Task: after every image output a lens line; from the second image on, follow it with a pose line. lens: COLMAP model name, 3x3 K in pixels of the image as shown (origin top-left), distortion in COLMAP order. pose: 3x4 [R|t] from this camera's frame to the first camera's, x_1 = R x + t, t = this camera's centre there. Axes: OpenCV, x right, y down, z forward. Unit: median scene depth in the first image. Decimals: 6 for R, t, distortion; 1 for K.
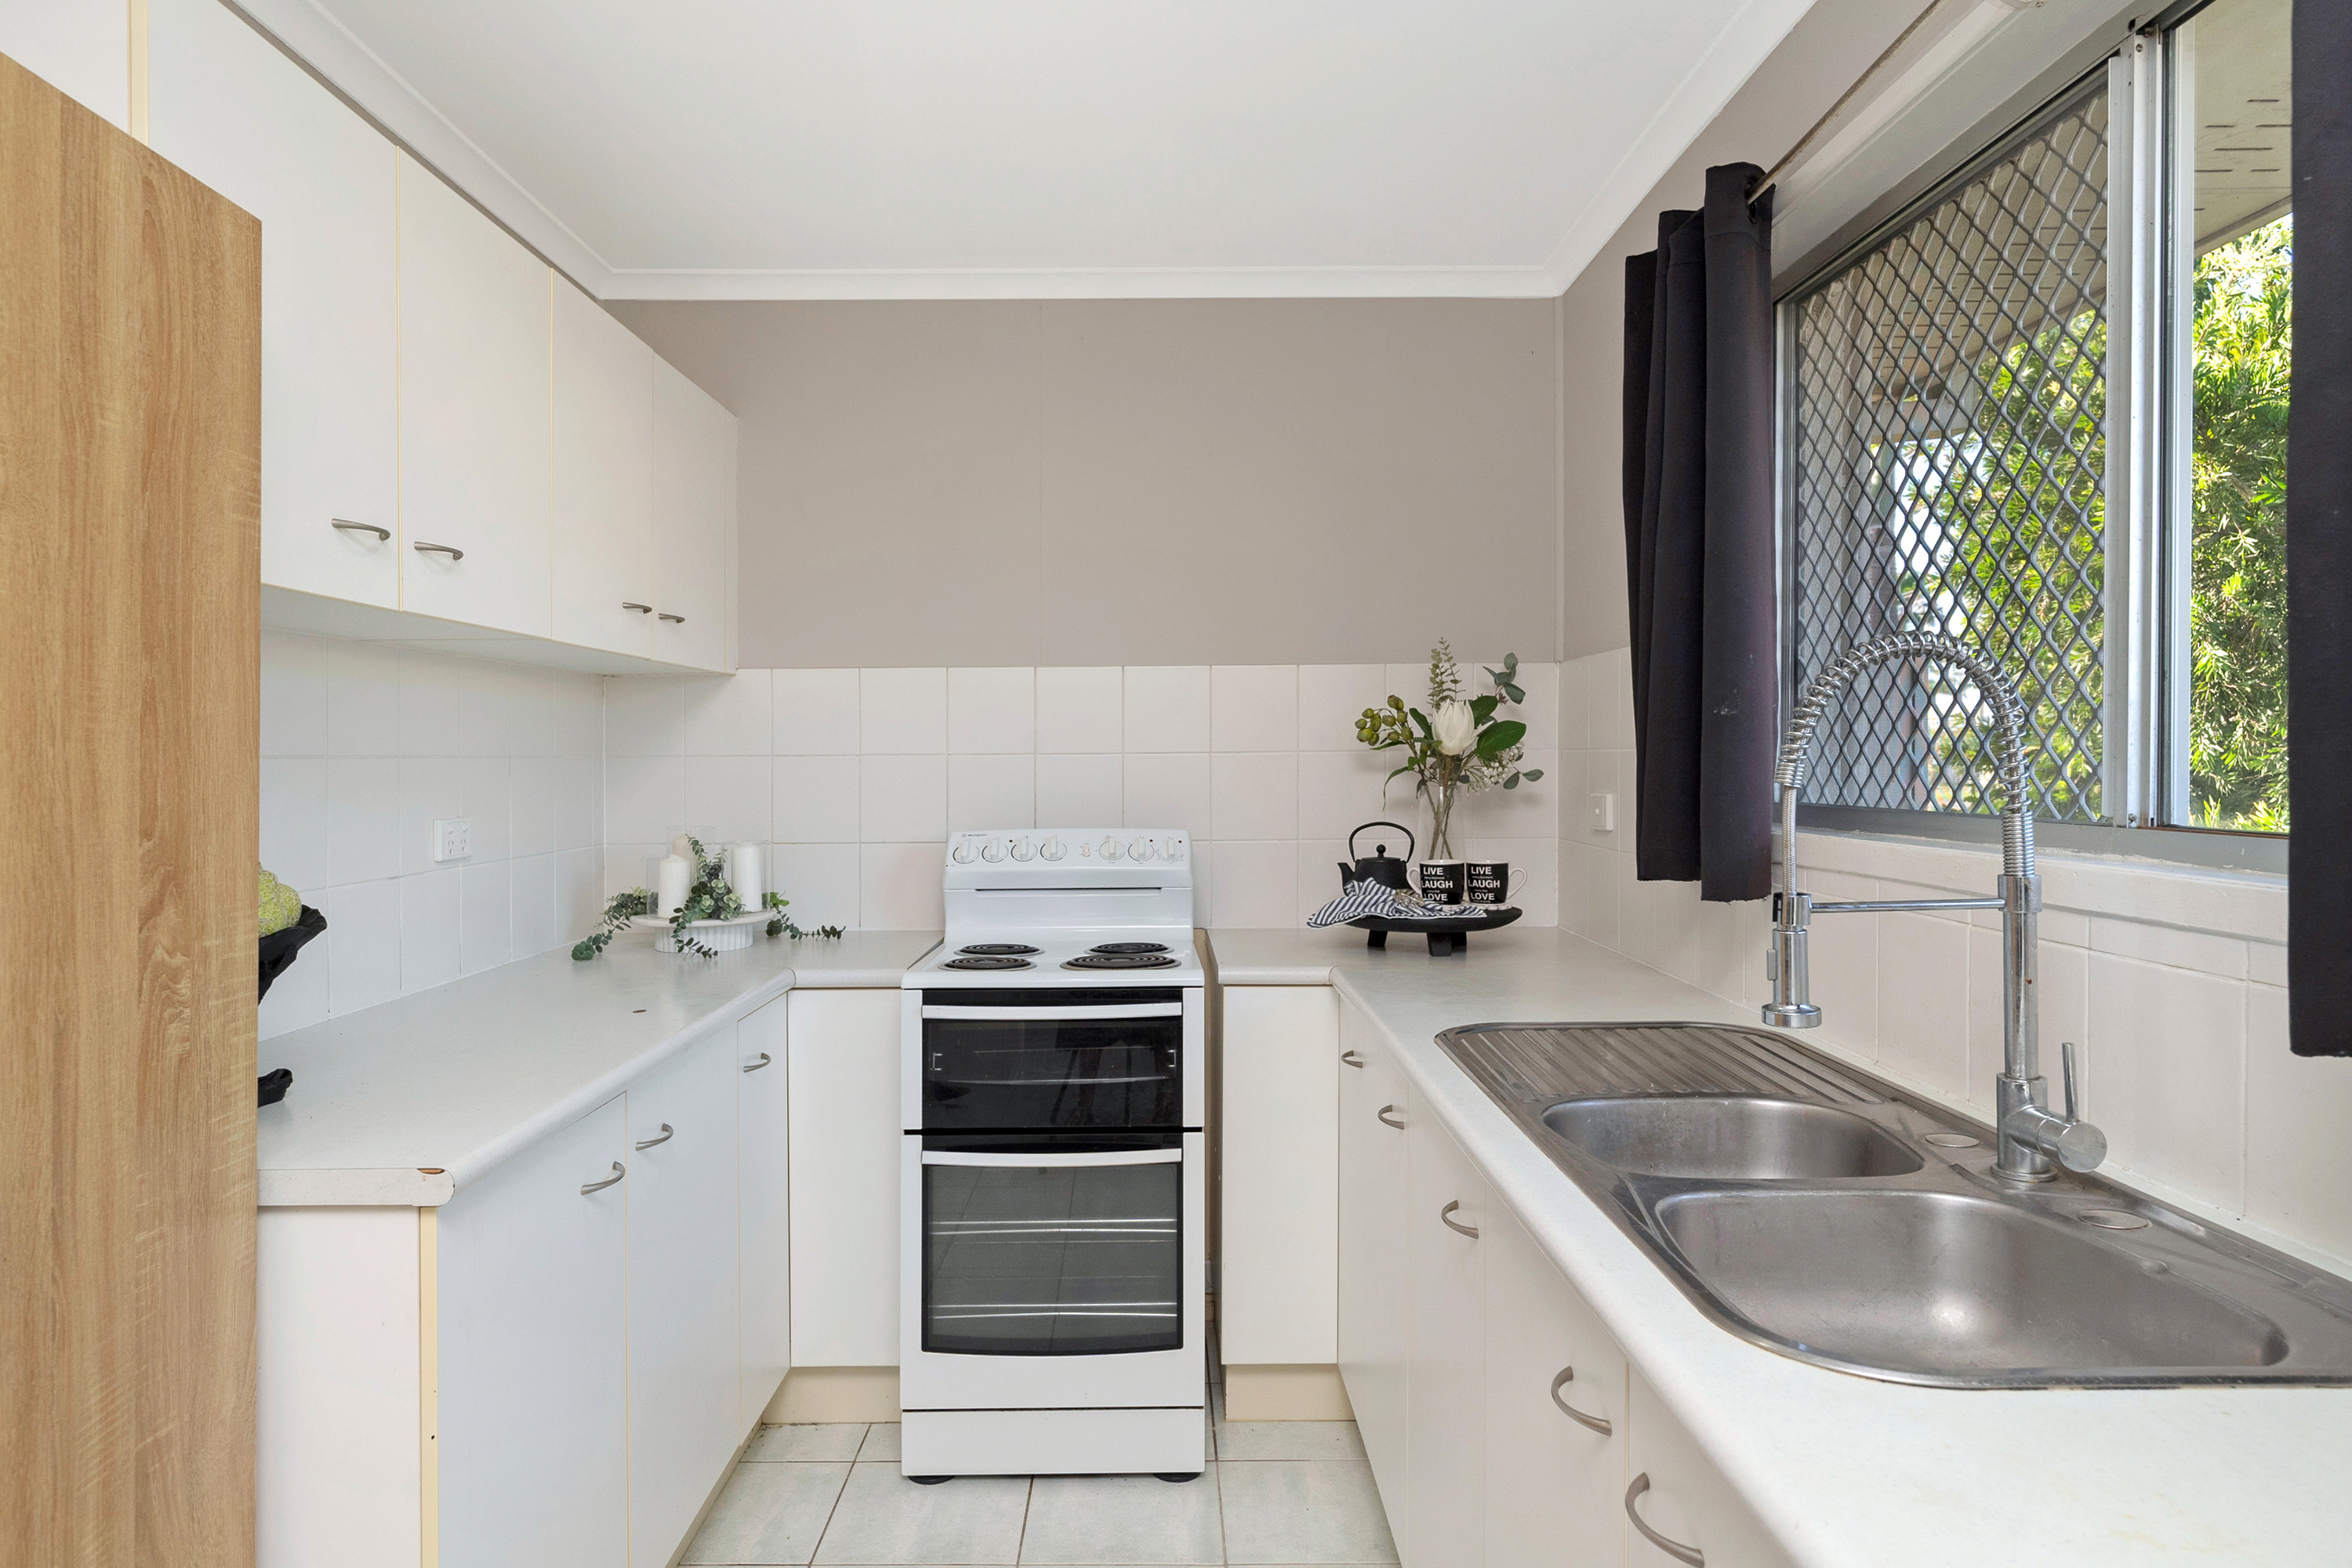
lens RADIAL K [[1395.5, 0, 1176.0], [0, 1395.5, 784.0], [0, 0, 1]] dist [-0.009468, 0.001226]
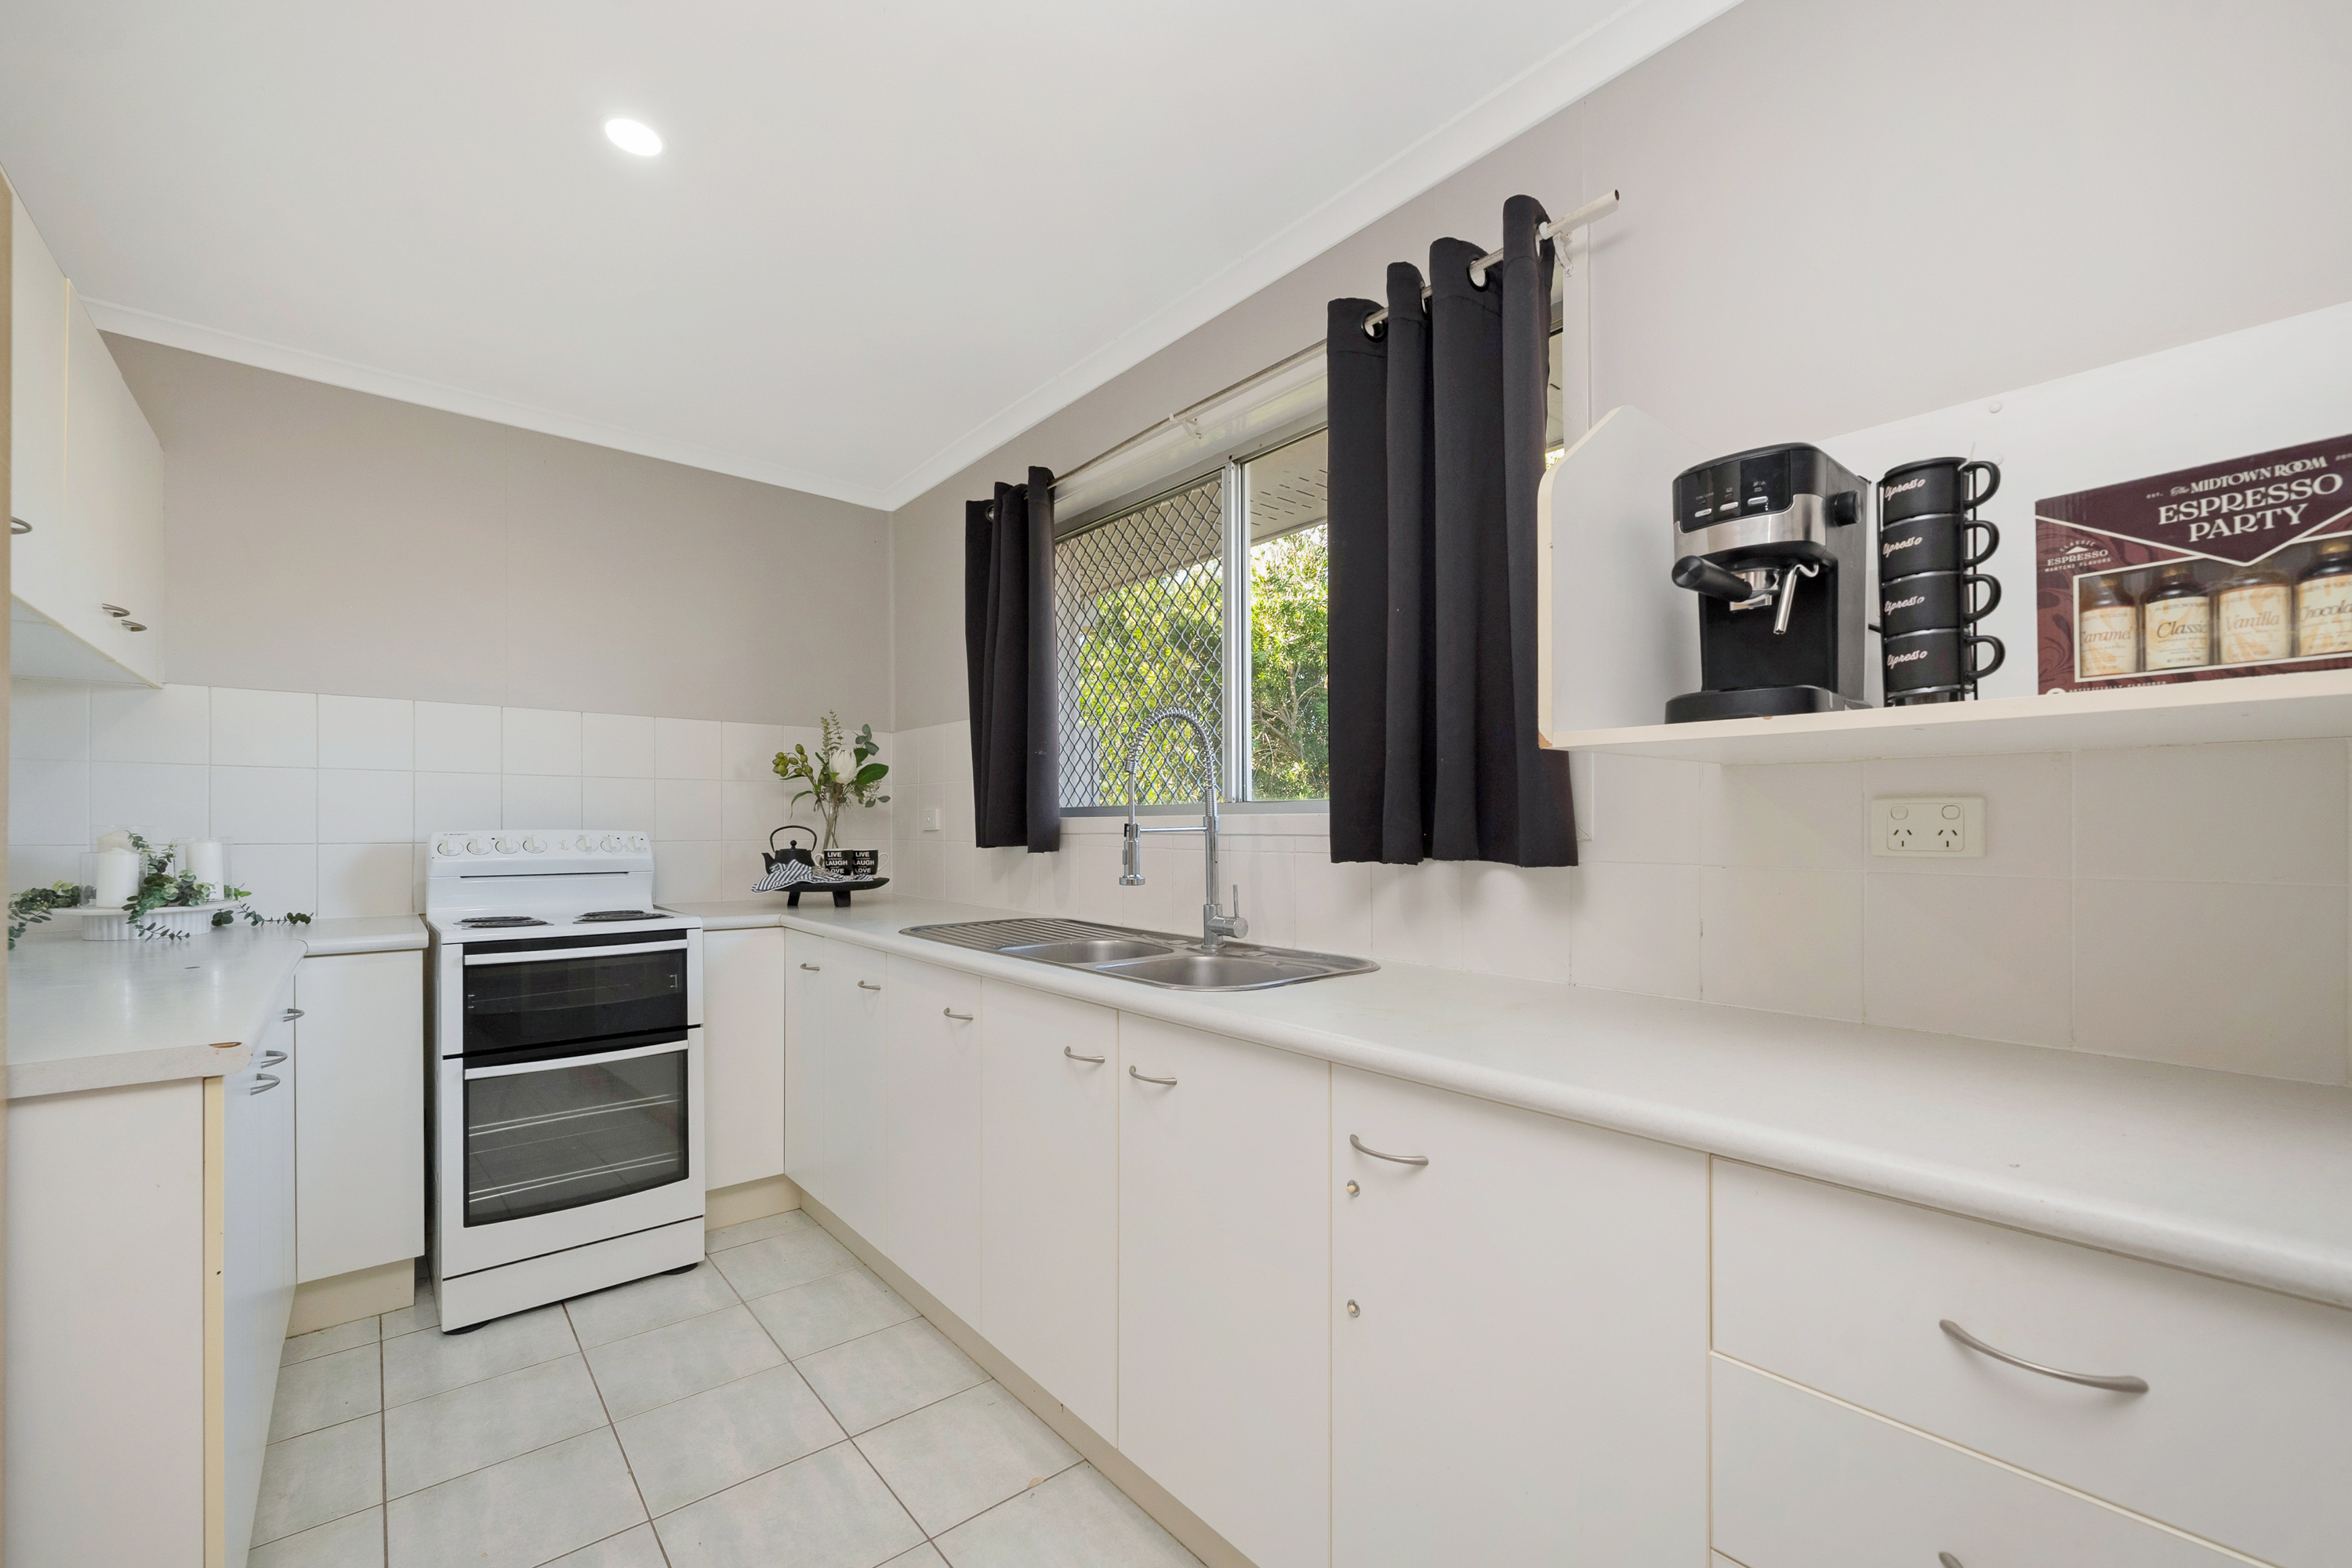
lens RADIAL K [[945.4, 0, 1179.0], [0, 945.4, 823.2], [0, 0, 1]] dist [0.000217, -0.000098]
pose [[0.766071, 0.010448, 0.642671, -0.208509], [0.004773, 0.999748, -0.021942, 0.052407], [-0.642738, 0.019876, 0.765828, -0.075991]]
